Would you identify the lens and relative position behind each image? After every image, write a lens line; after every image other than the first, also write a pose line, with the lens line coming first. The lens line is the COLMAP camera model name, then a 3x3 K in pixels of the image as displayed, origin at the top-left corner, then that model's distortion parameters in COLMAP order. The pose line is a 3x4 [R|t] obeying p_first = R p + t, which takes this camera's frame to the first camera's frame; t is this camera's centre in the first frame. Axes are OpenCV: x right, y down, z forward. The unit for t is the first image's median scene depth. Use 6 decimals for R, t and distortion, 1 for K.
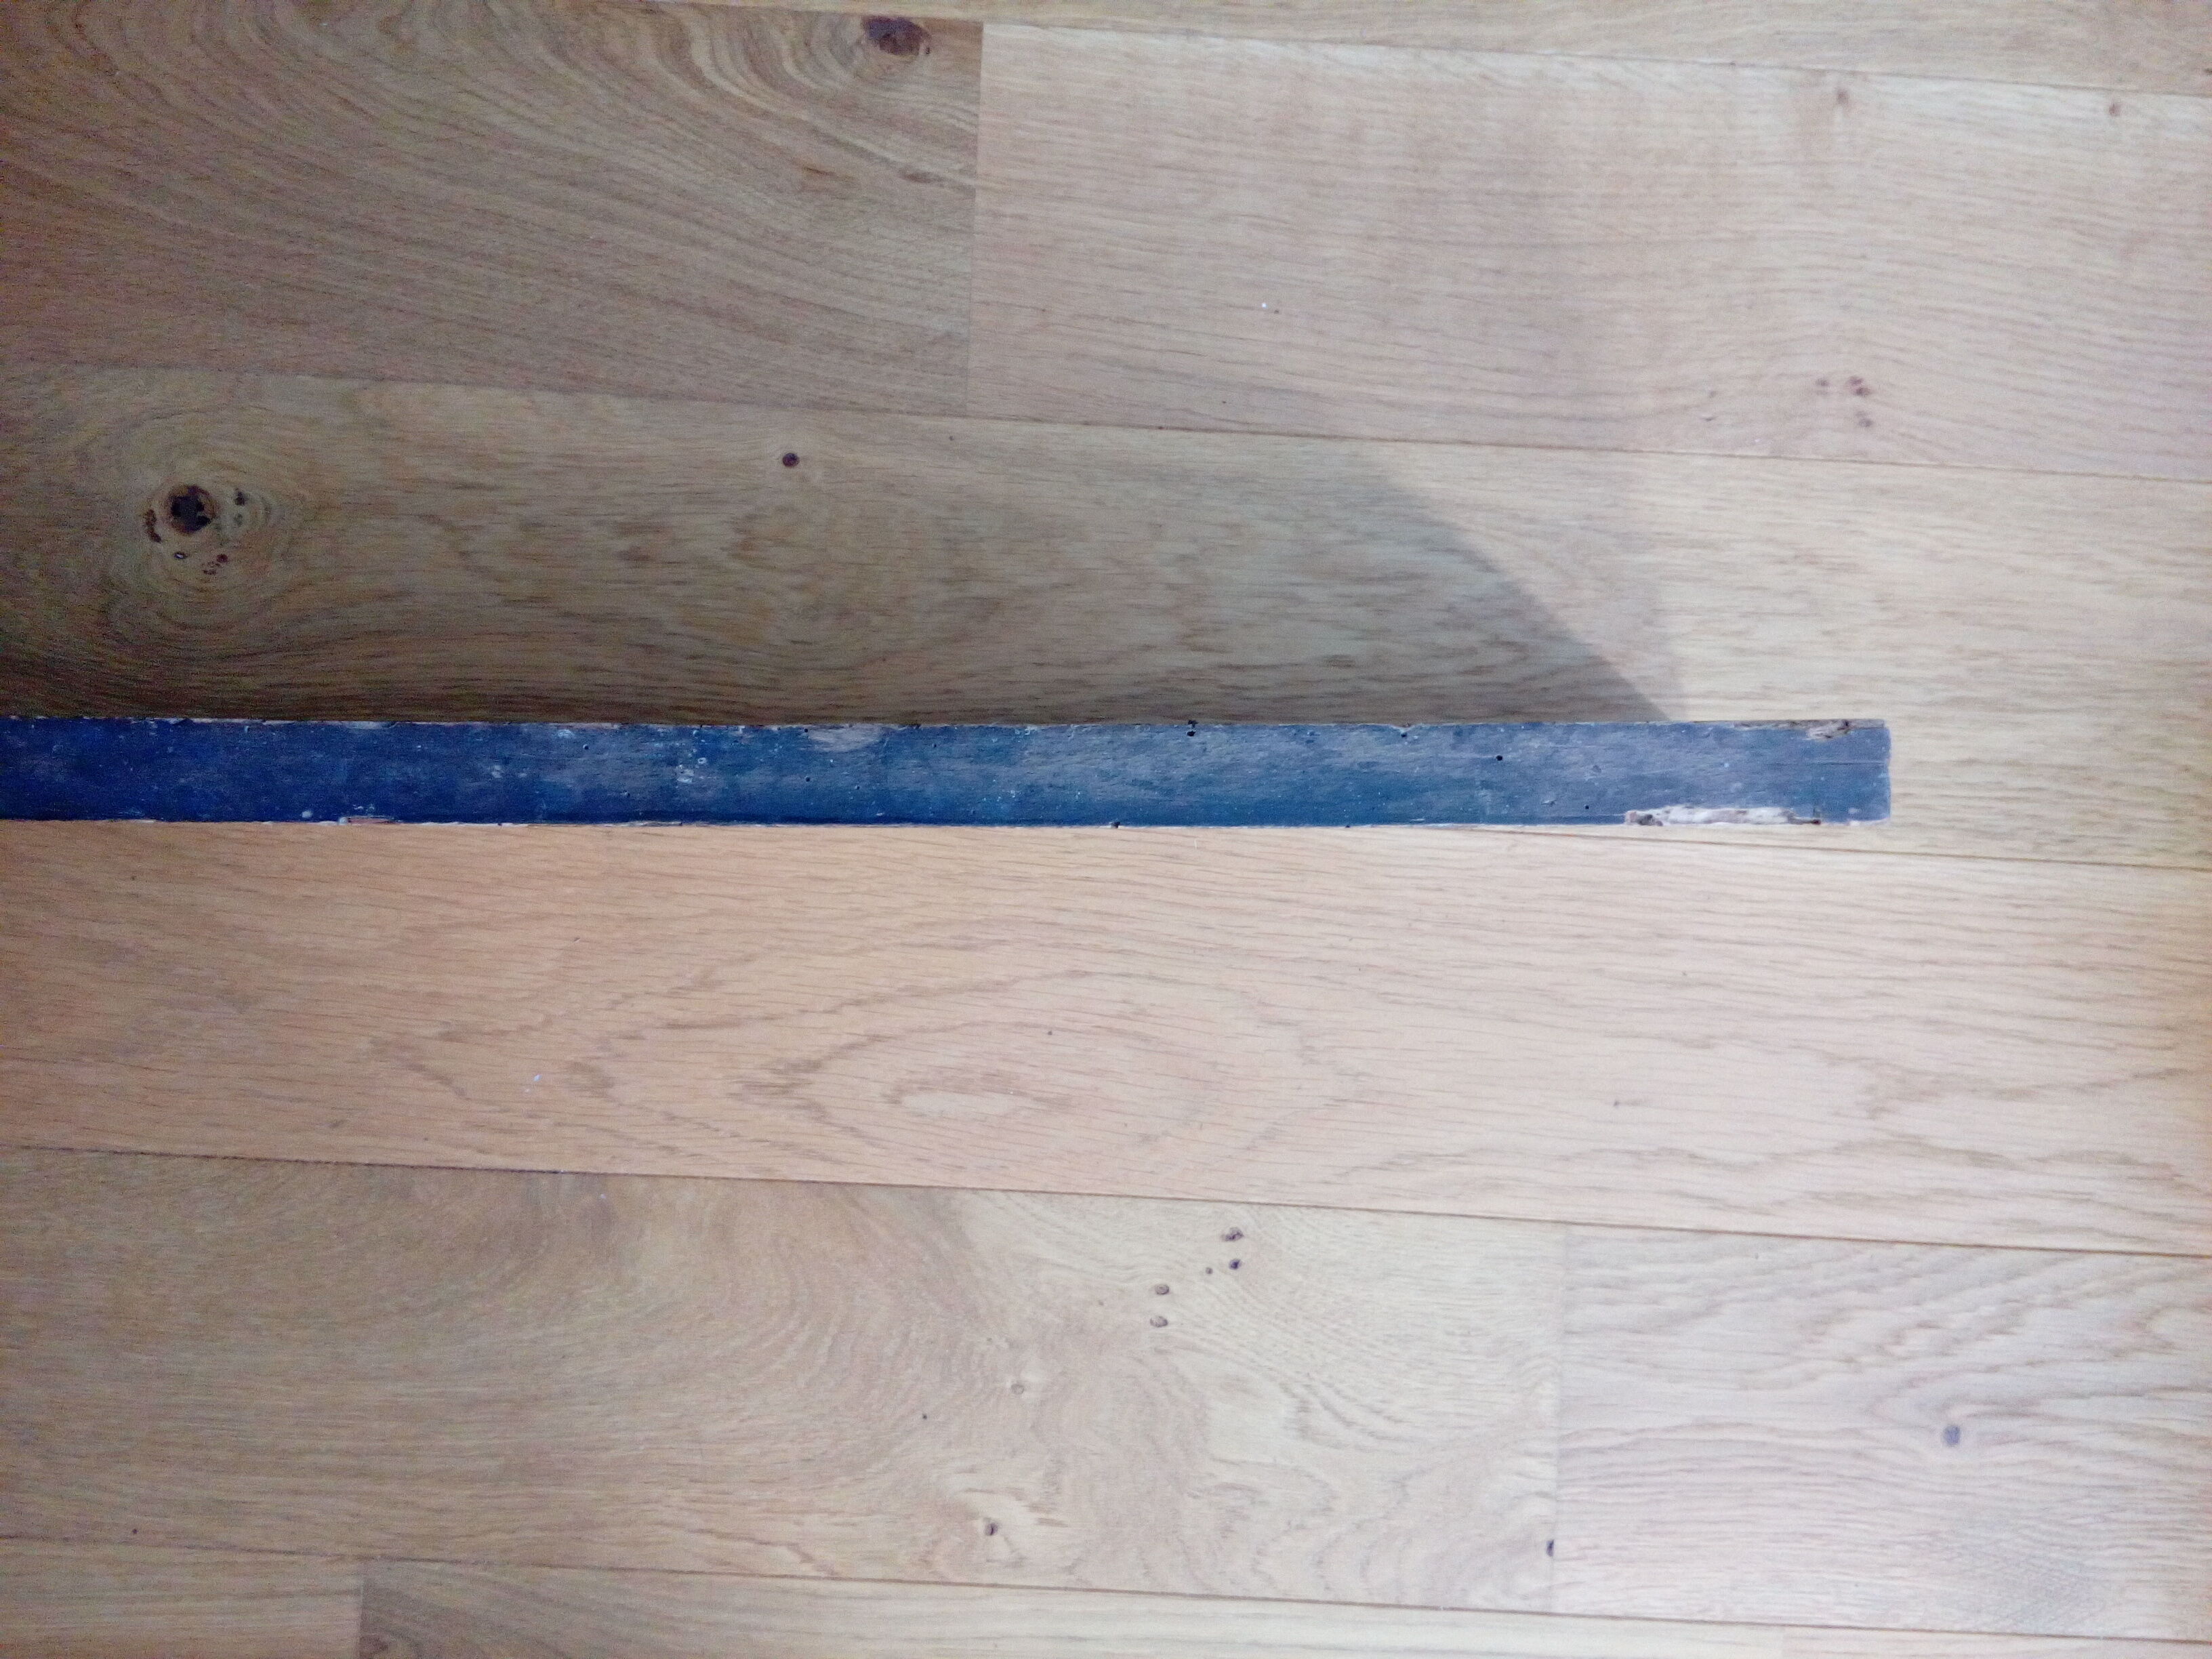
lens RADIAL K [[1741.3, 0, 1114.3], [0, 1741.3, 832.7], [0, 0, 1]] dist [0.129831, -0.216783]
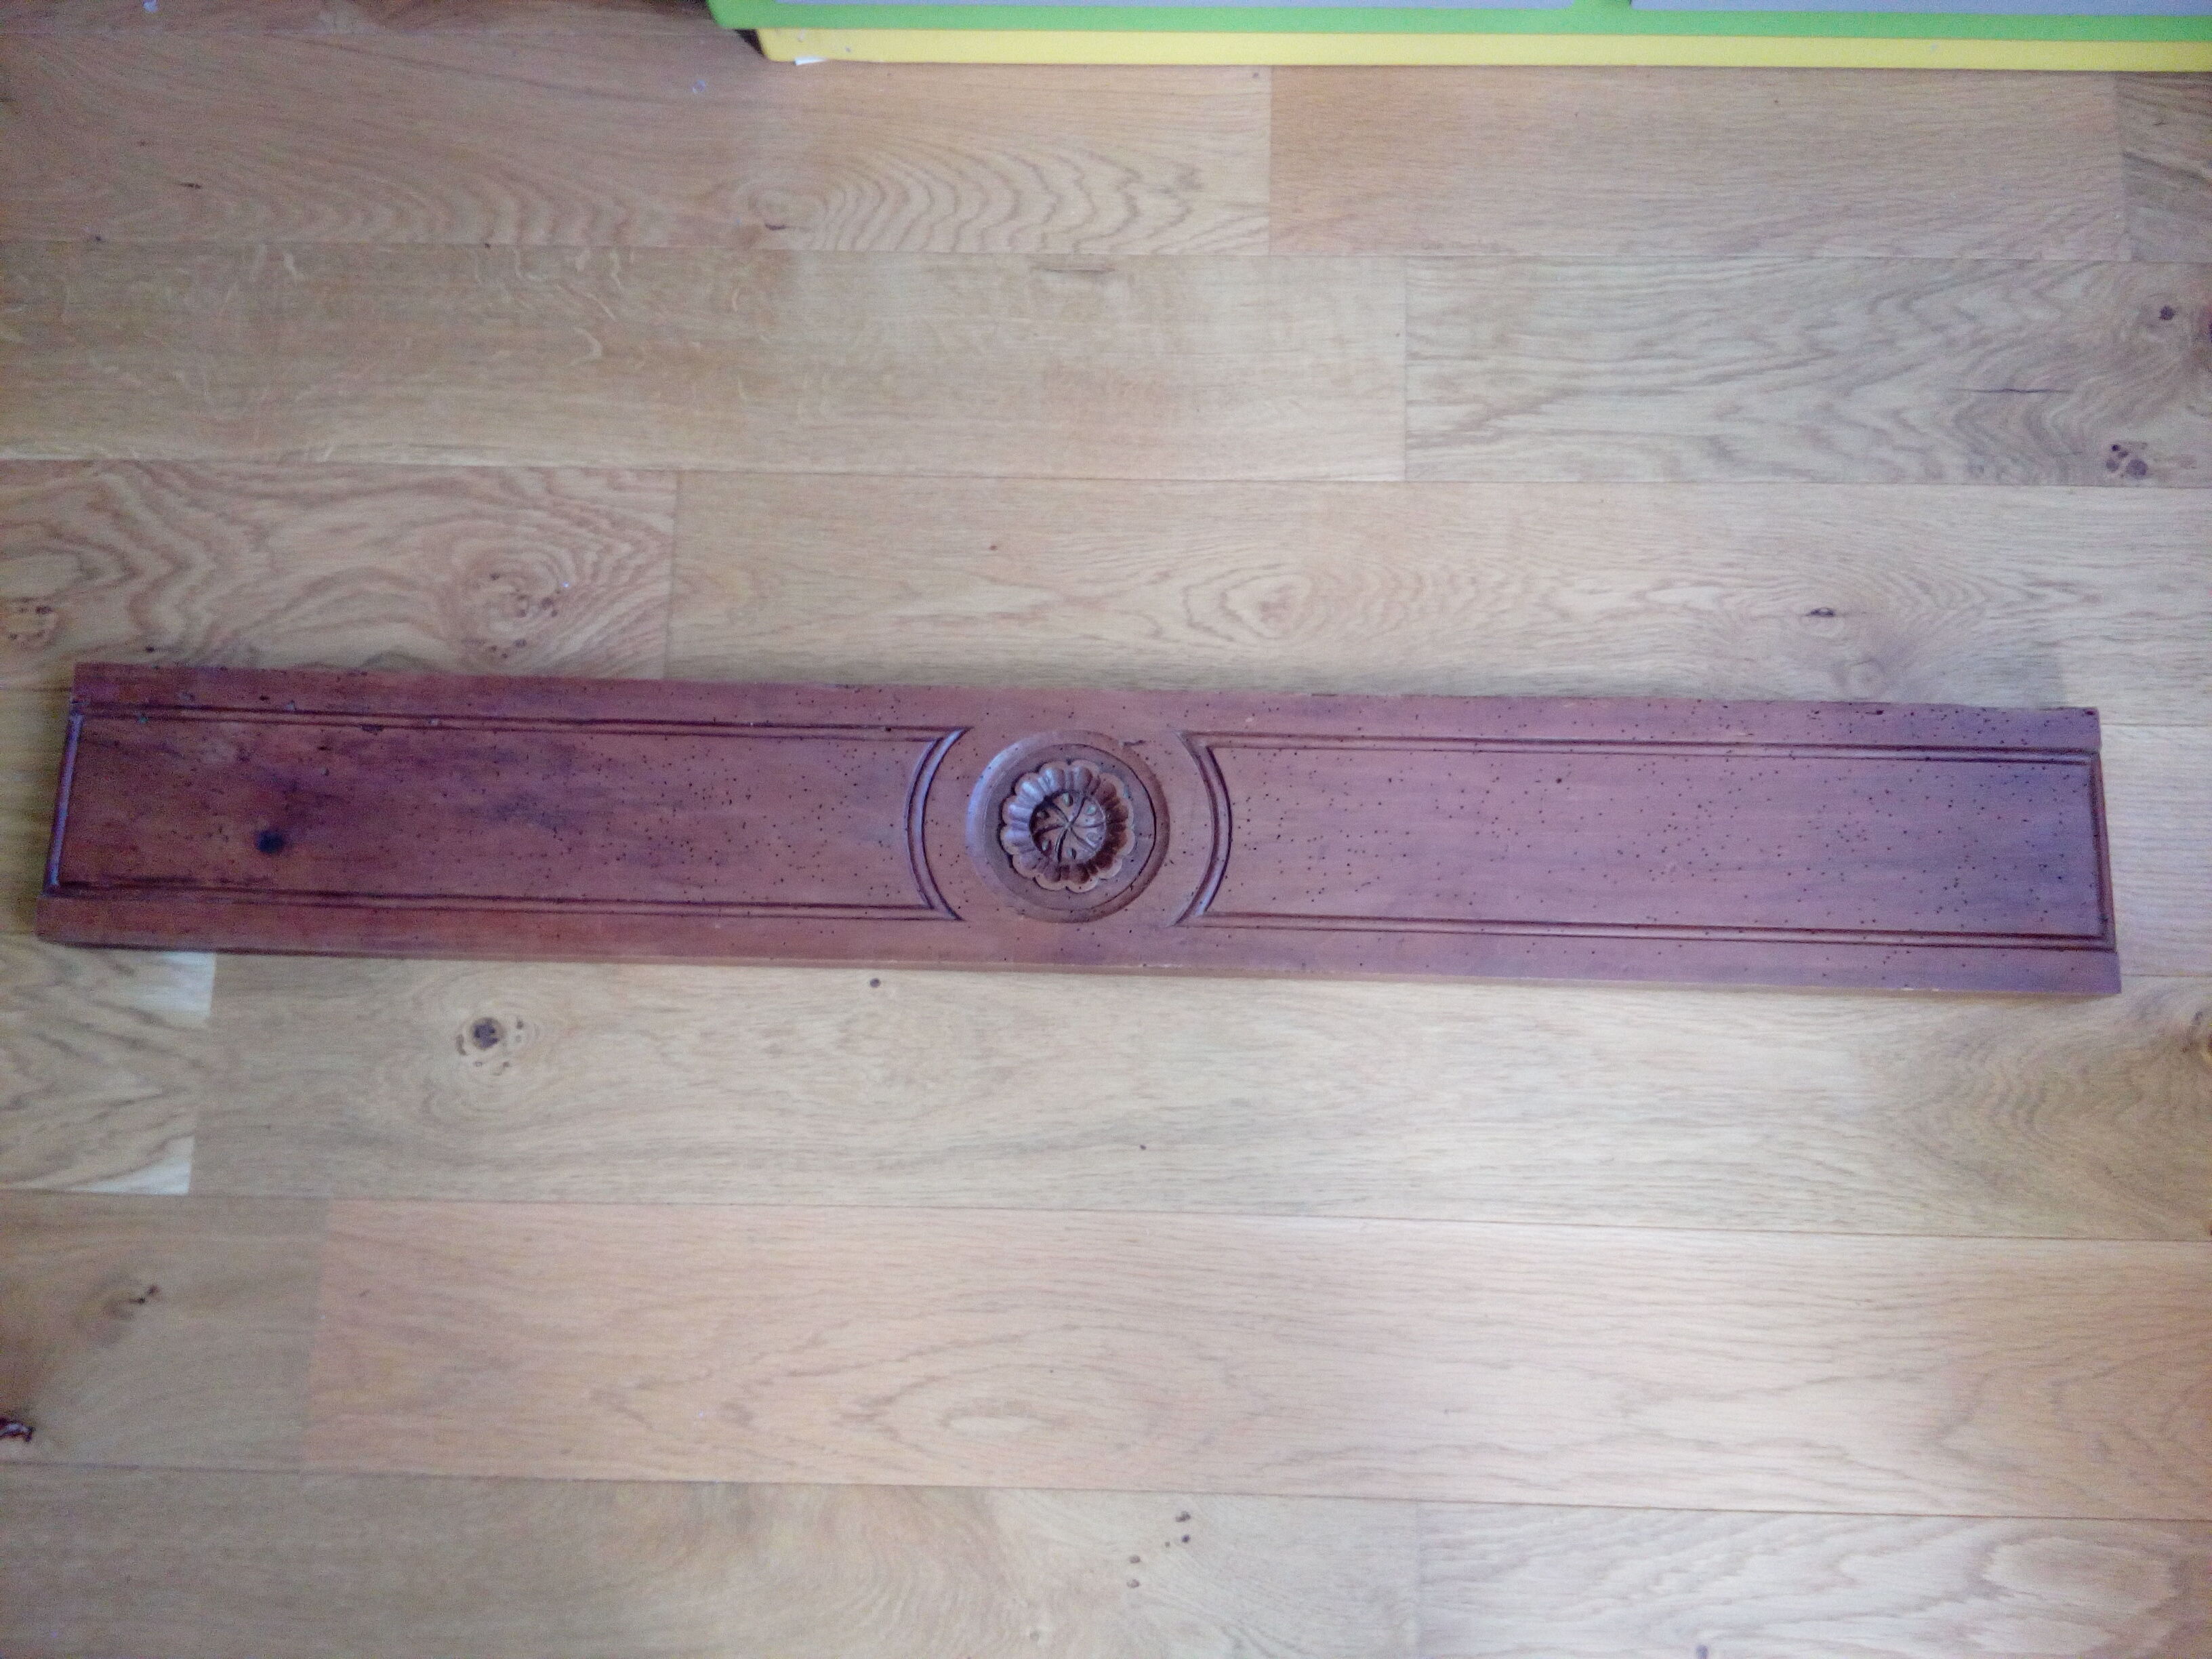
lens RADIAL K [[1741.3, 0, 1114.3], [0, 1741.3, 832.7], [0, 0, 1]] dist [0.129831, -0.216783]
pose [[0.999325, -0.034034, -0.013845, 0.050261], [0.030584, 0.979338, -0.199907, -0.028973], [0.020363, 0.199348, 0.979717, -0.516572]]
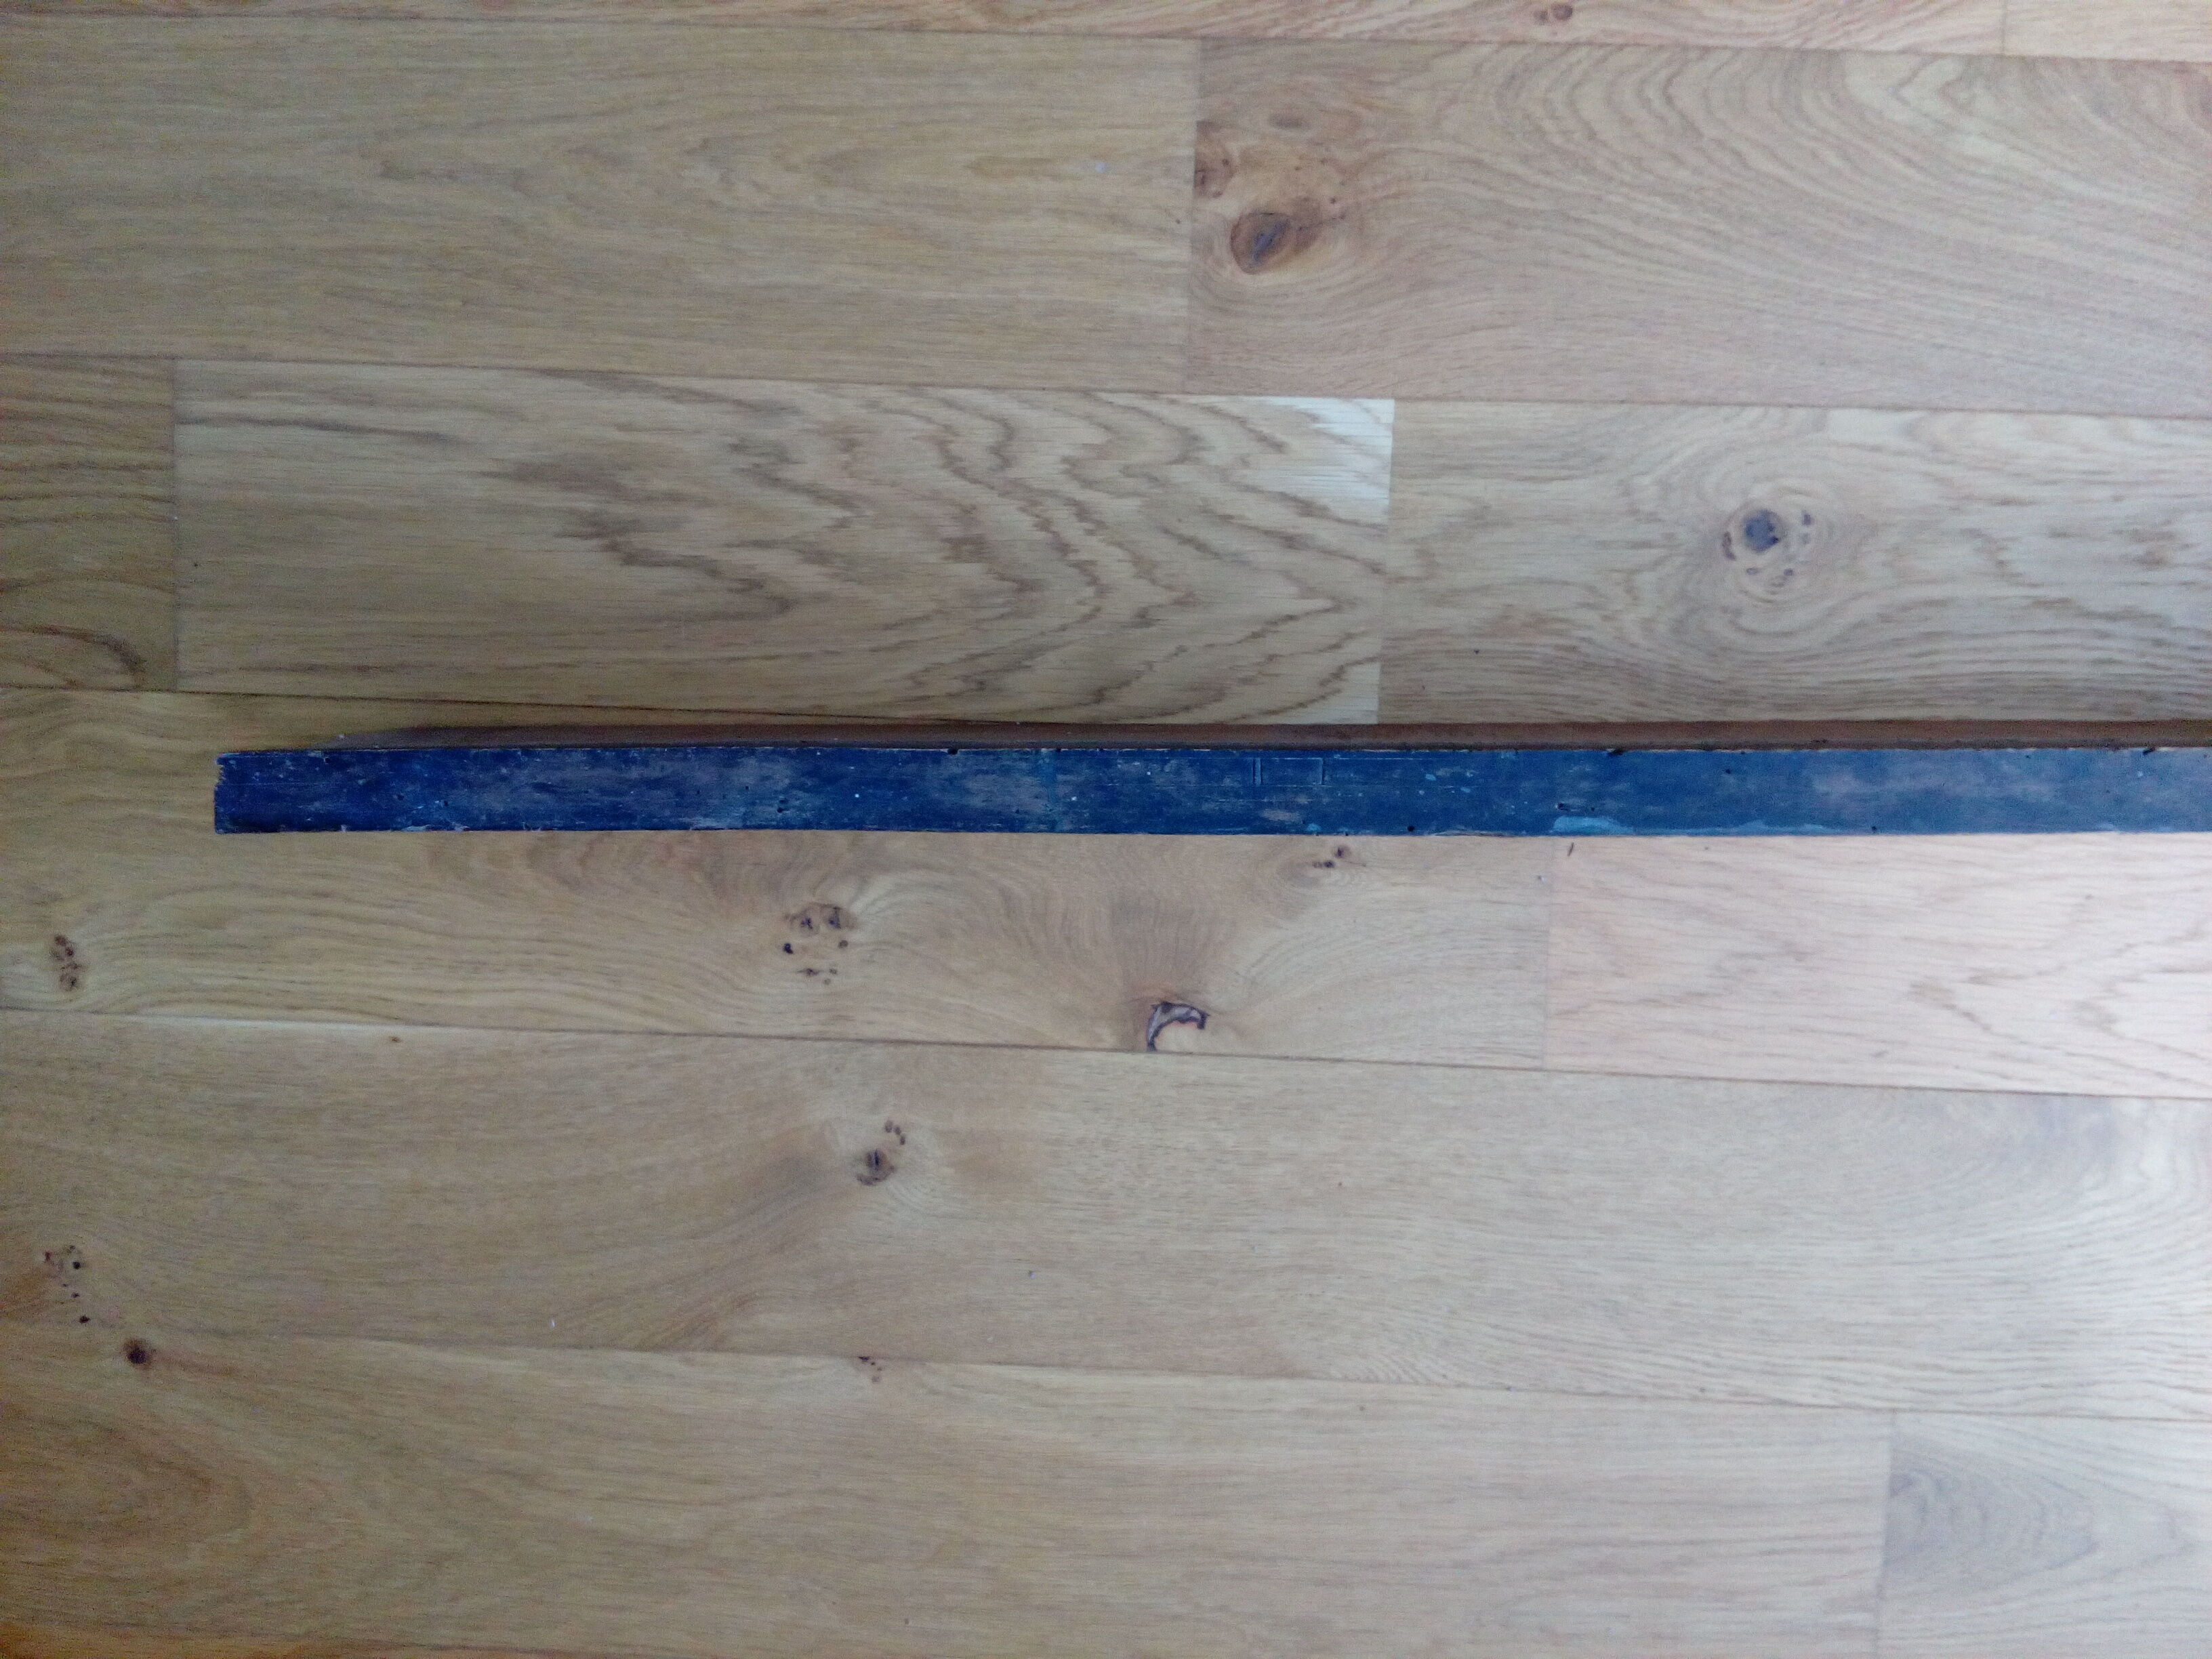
lens RADIAL K [[1741.3, 0, 1114.3], [0, 1741.3, 832.7], [0, 0, 1]] dist [0.129831, -0.216783]
pose [[0.998625, -0.013776, -0.050576, -0.872304], [0.018263, 0.995832, 0.089354, -0.095337], [0.049134, -0.090155, 0.994715, -0.180412]]
